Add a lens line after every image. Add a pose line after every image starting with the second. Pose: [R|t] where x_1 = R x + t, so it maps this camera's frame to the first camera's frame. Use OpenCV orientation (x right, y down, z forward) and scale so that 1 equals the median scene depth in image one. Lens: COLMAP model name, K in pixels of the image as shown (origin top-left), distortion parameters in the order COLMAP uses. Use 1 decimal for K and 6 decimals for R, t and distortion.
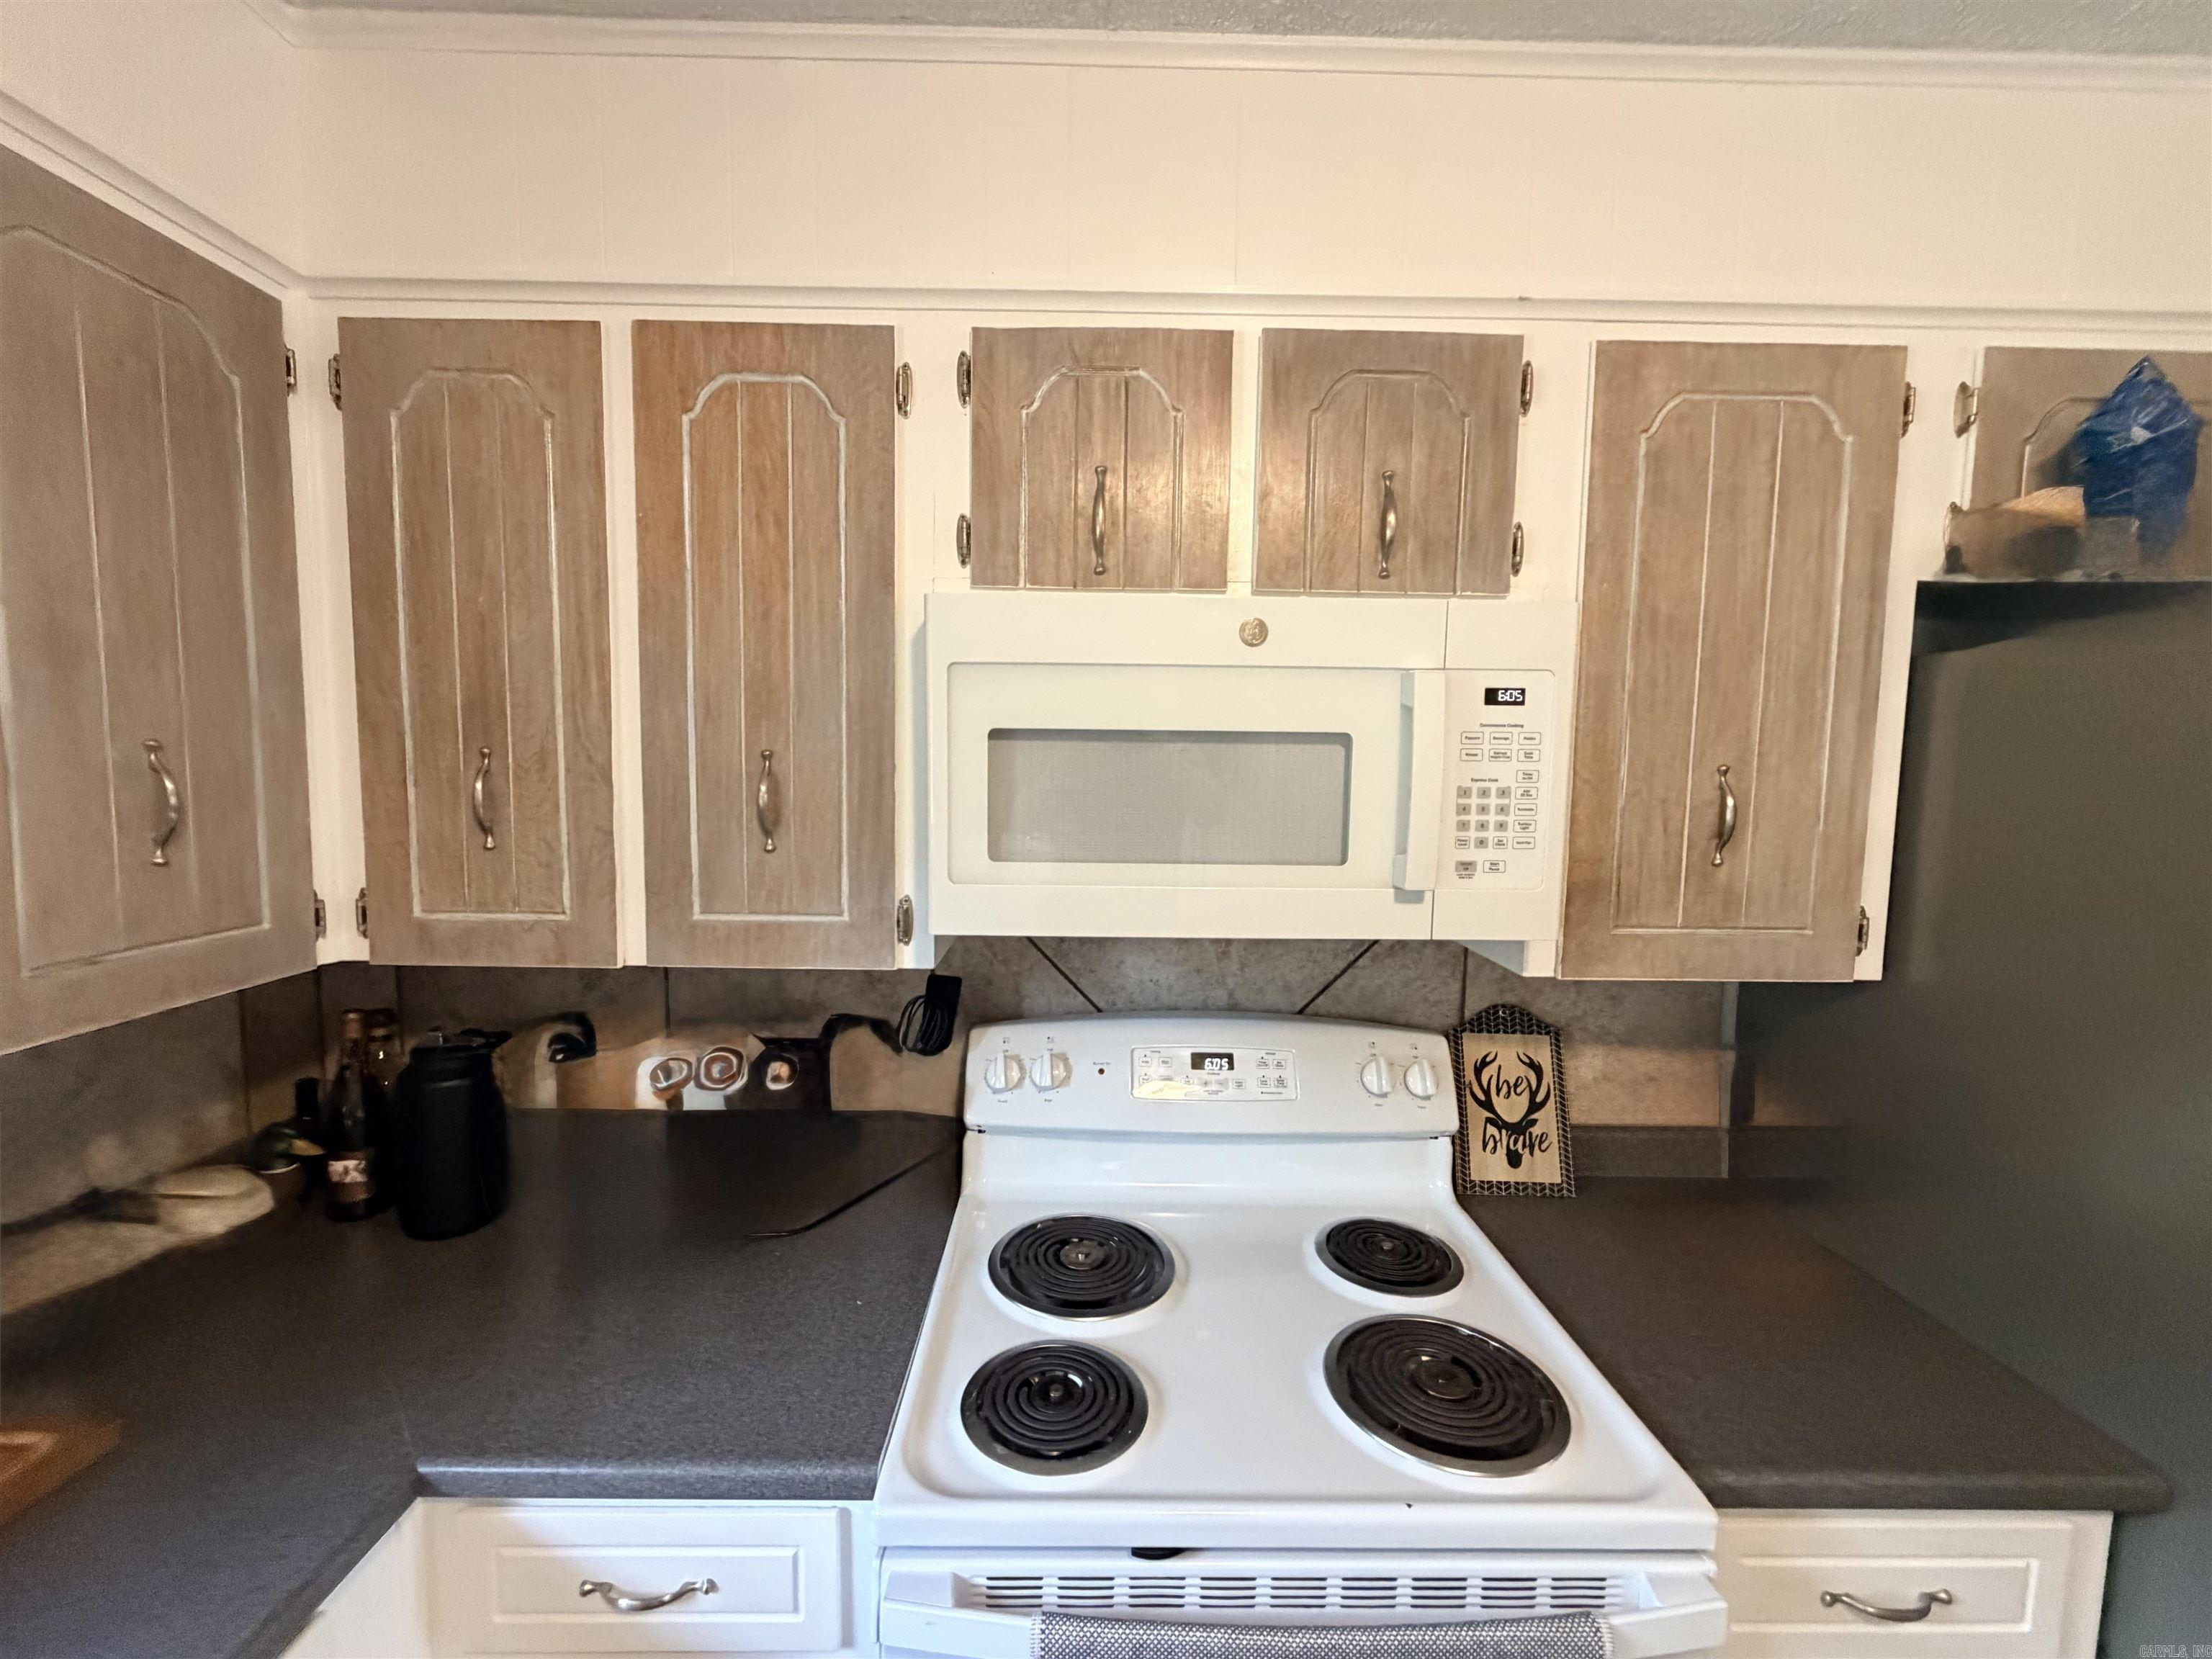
lens RADIAL K [[880.5, 0, 1099.7], [0, 880.5, 826.0], [0, 0, 1]] dist [0.000444, -0.000339]
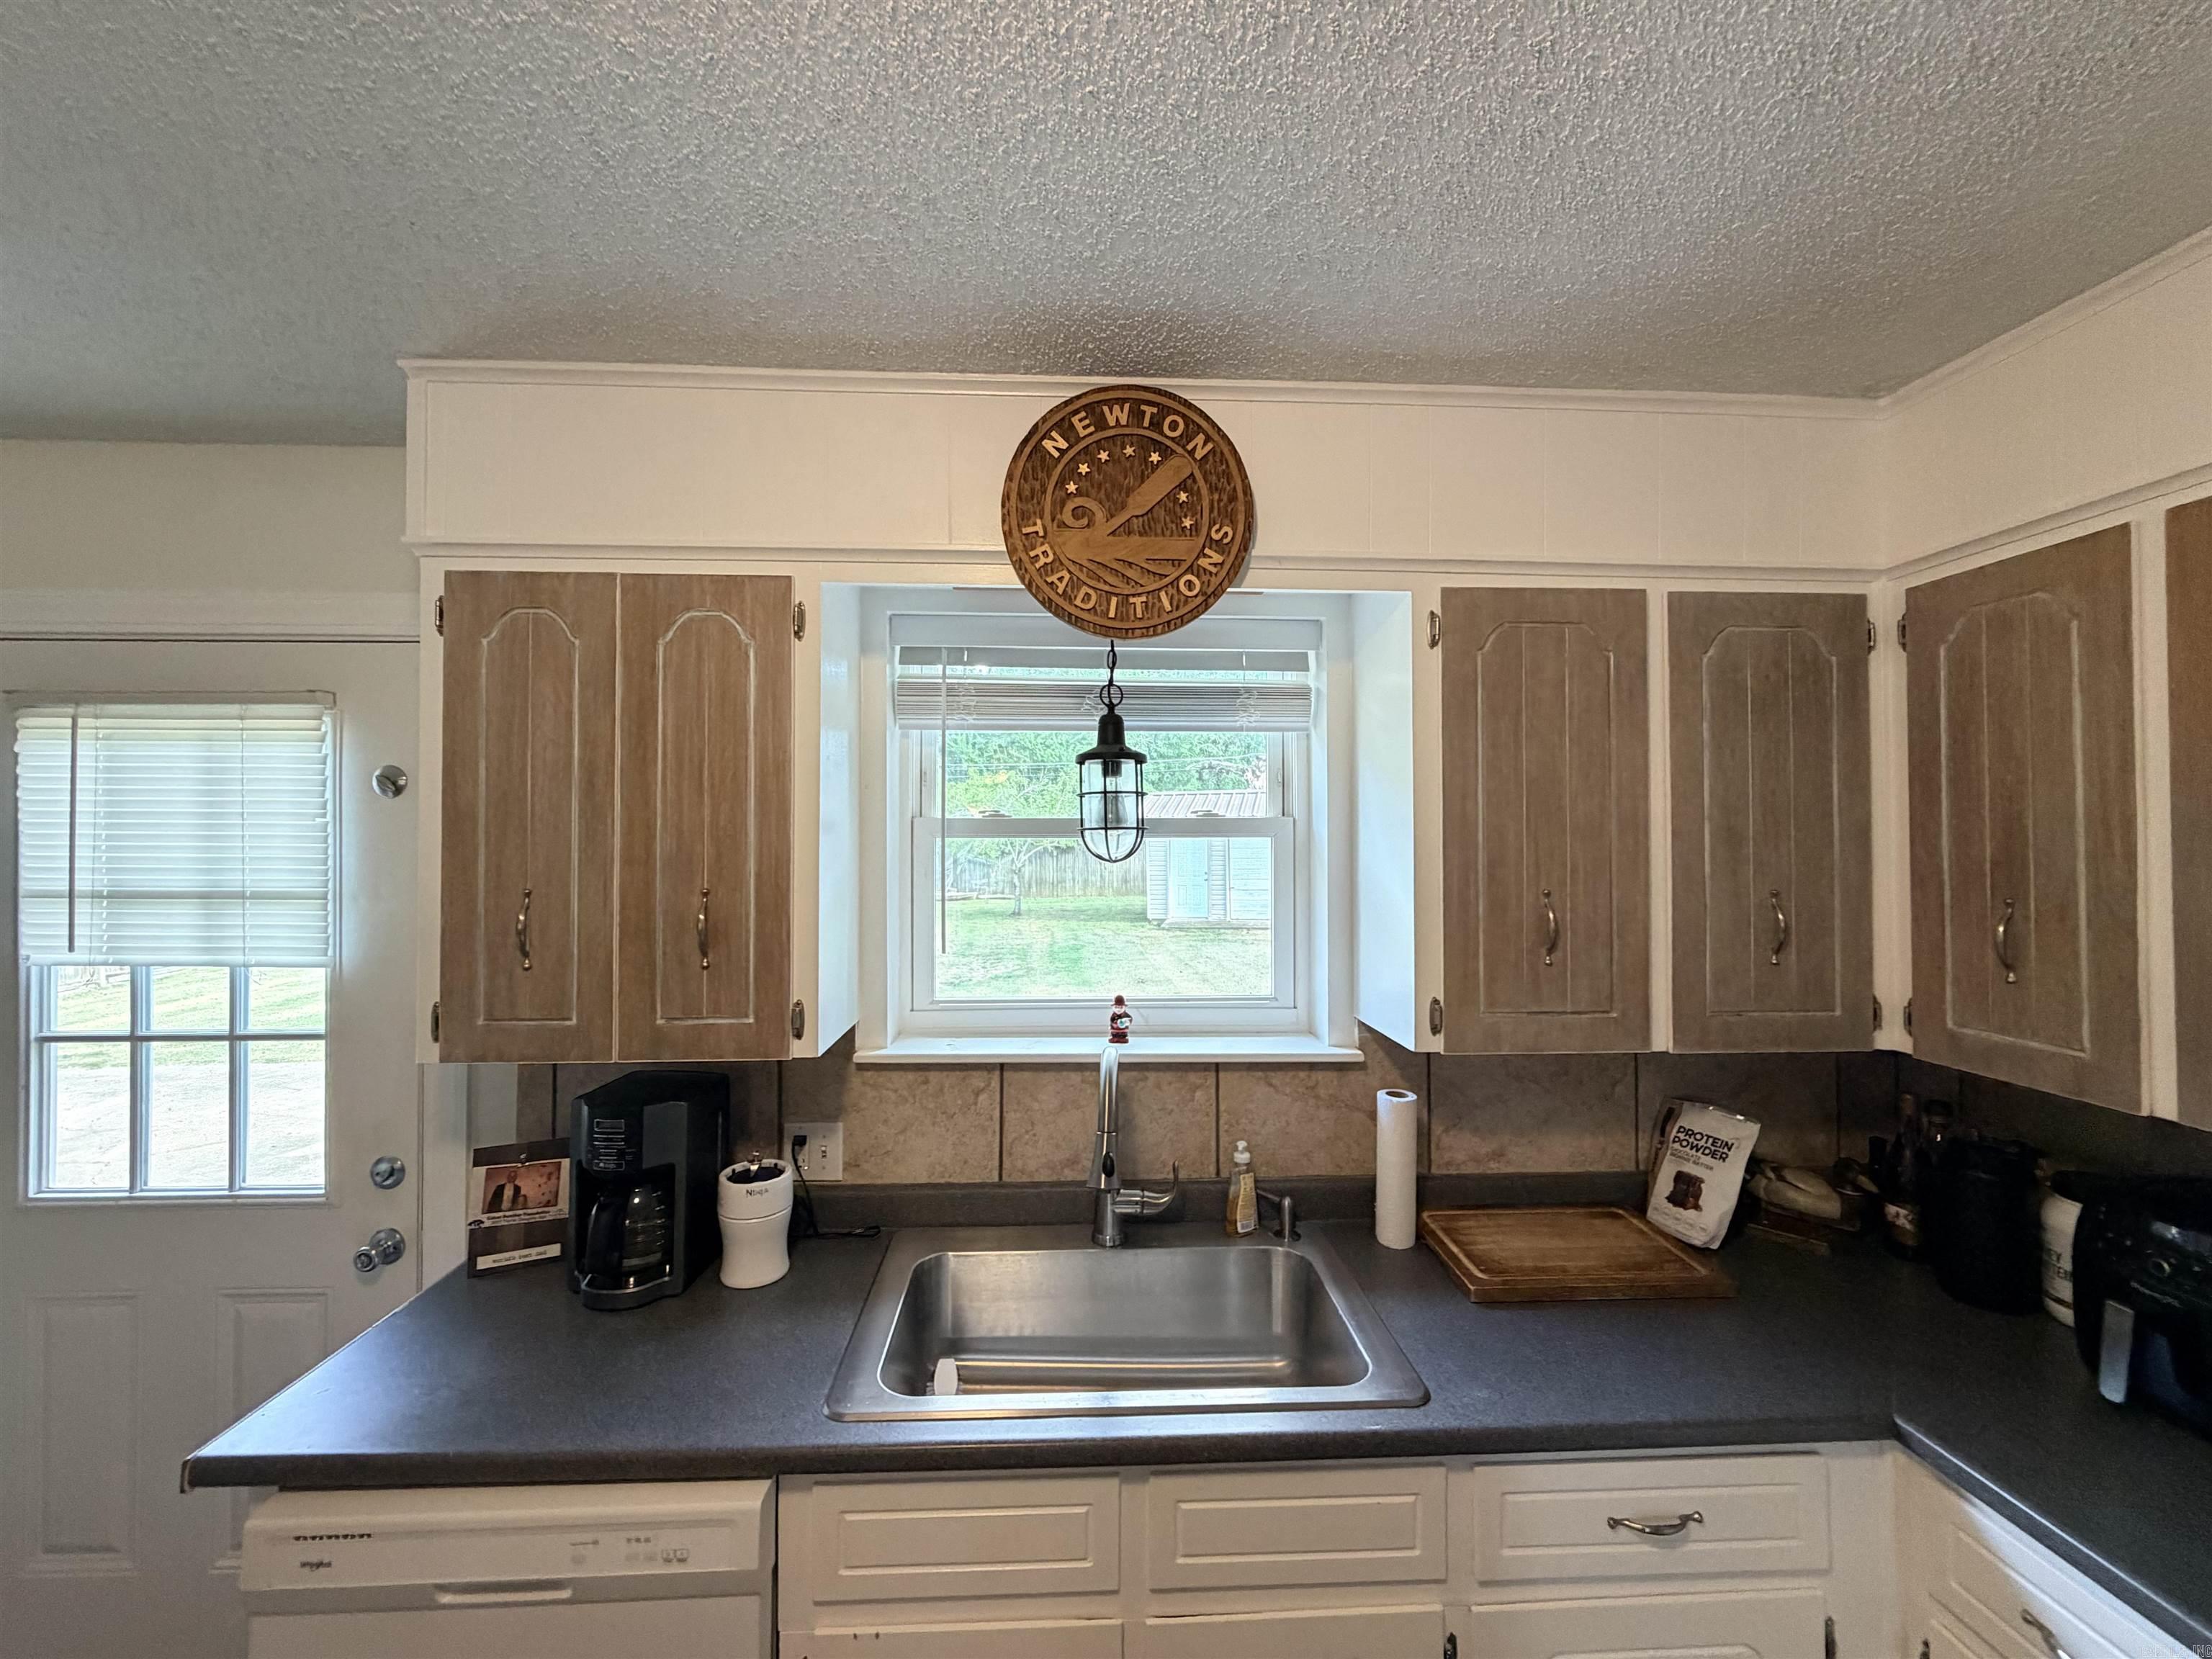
lens RADIAL K [[880.5, 0, 1099.7], [0, 880.5, 826.0], [0, 0, 1]] dist [0.000444, -0.000339]
pose [[0.039712, -0.032498, -0.998683, 0.461002], [-0.076928, 0.996405, -0.035483, -0.048762], [0.996245, 0.078236, 0.037069, -0.295810]]
